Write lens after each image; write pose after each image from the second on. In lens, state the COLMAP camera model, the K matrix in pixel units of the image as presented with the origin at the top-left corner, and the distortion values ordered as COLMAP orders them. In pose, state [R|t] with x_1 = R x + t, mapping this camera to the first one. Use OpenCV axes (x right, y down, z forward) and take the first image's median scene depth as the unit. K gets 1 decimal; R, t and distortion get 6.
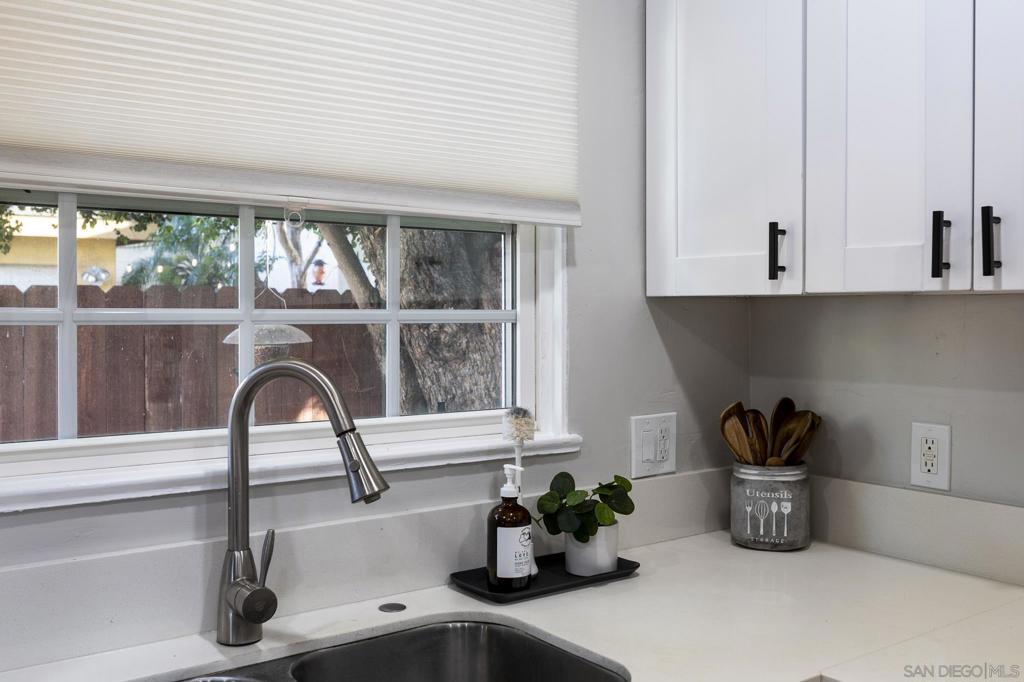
lens RADIAL K [[967.6, 0, 512.0], [0, 967.6, 341.0], [0, 0, 1]] dist [0.002060, -0.005956]
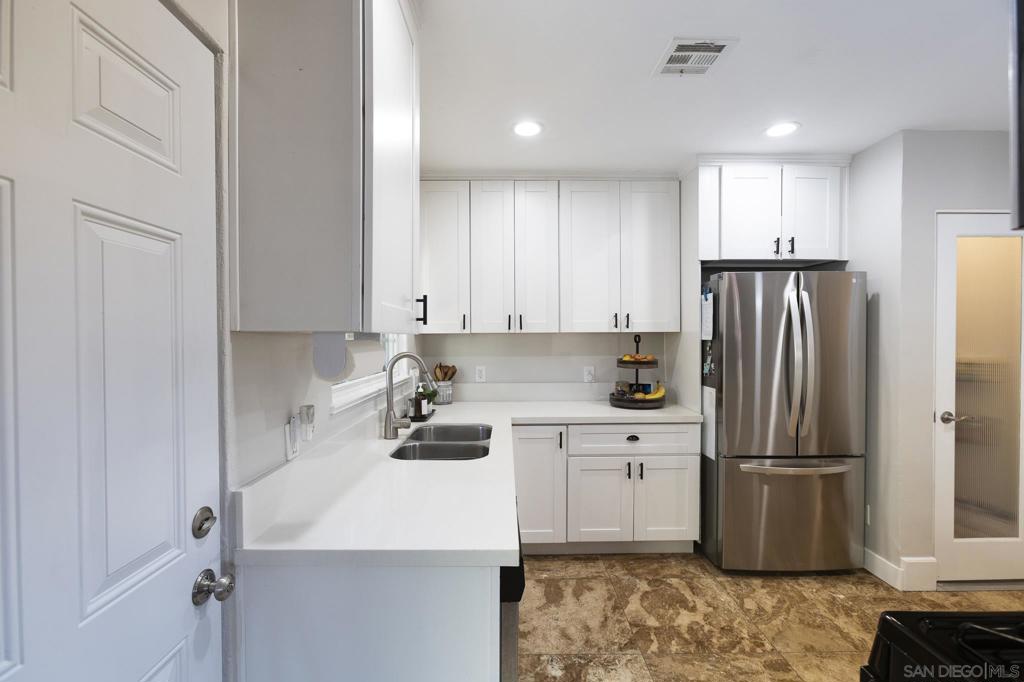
lens RADIAL K [[446.7, 0, 512.0], [0, 446.7, 341.0], [0, 0, 1]] dist [-0.017035, 0.010800]
pose [[0.608831, -0.010509, 0.793230, -0.969839], [0.029369, 0.999525, -0.009299, 0.004889], [-0.792756, 0.028958, 0.608851, -0.225102]]
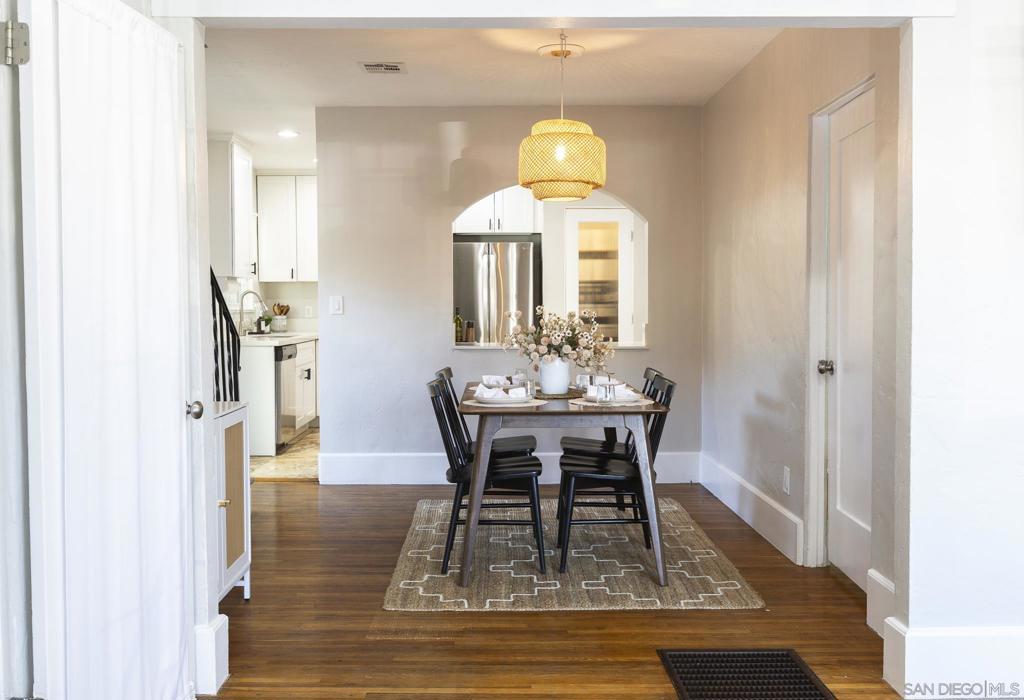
lens RADIAL K [[956.1, 0, 512.0], [0, 956.1, 350.0], [0, 0, 1]] dist [-0.003650, 0.002589]
pose [[0.606945, -0.040096, 0.793732, -3.220415], [0.029041, 0.999178, 0.028267, 0.220834], [-0.794213, 0.005894, 0.607610, -3.236514]]
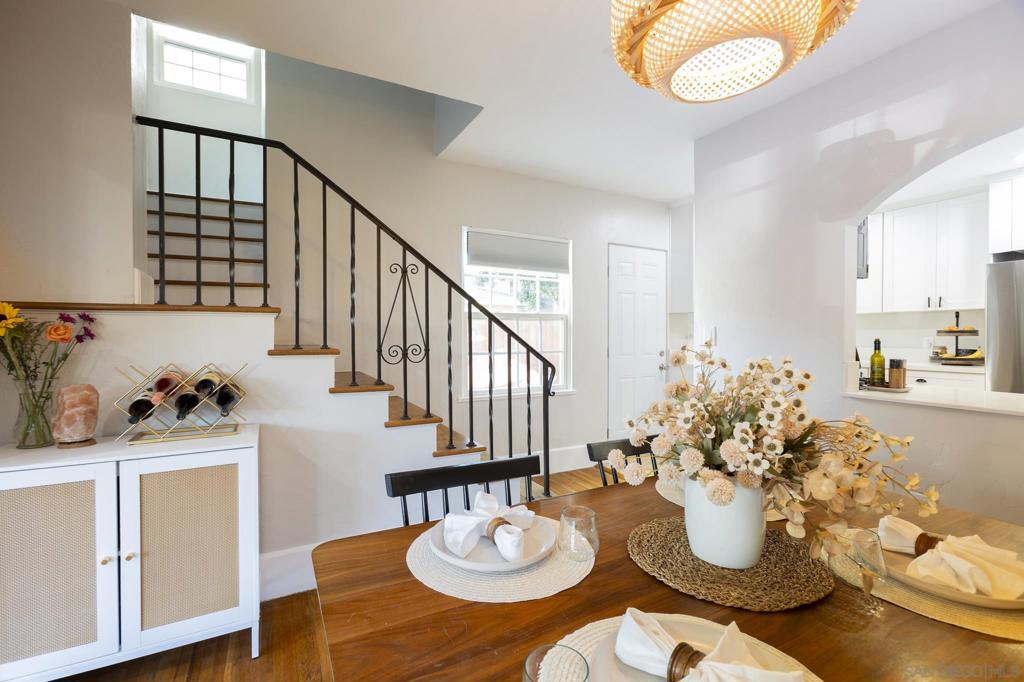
lens RADIAL K [[446.7, 0, 512.0], [0, 446.7, 341.0], [0, 0, 1]] dist [-0.017035, 0.010800]
pose [[0.984055, 0.001120, -0.177861, -1.166268], [-0.004379, 0.999830, -0.017927, 0.184486], [0.177810, 0.018420, 0.983892, -2.251975]]
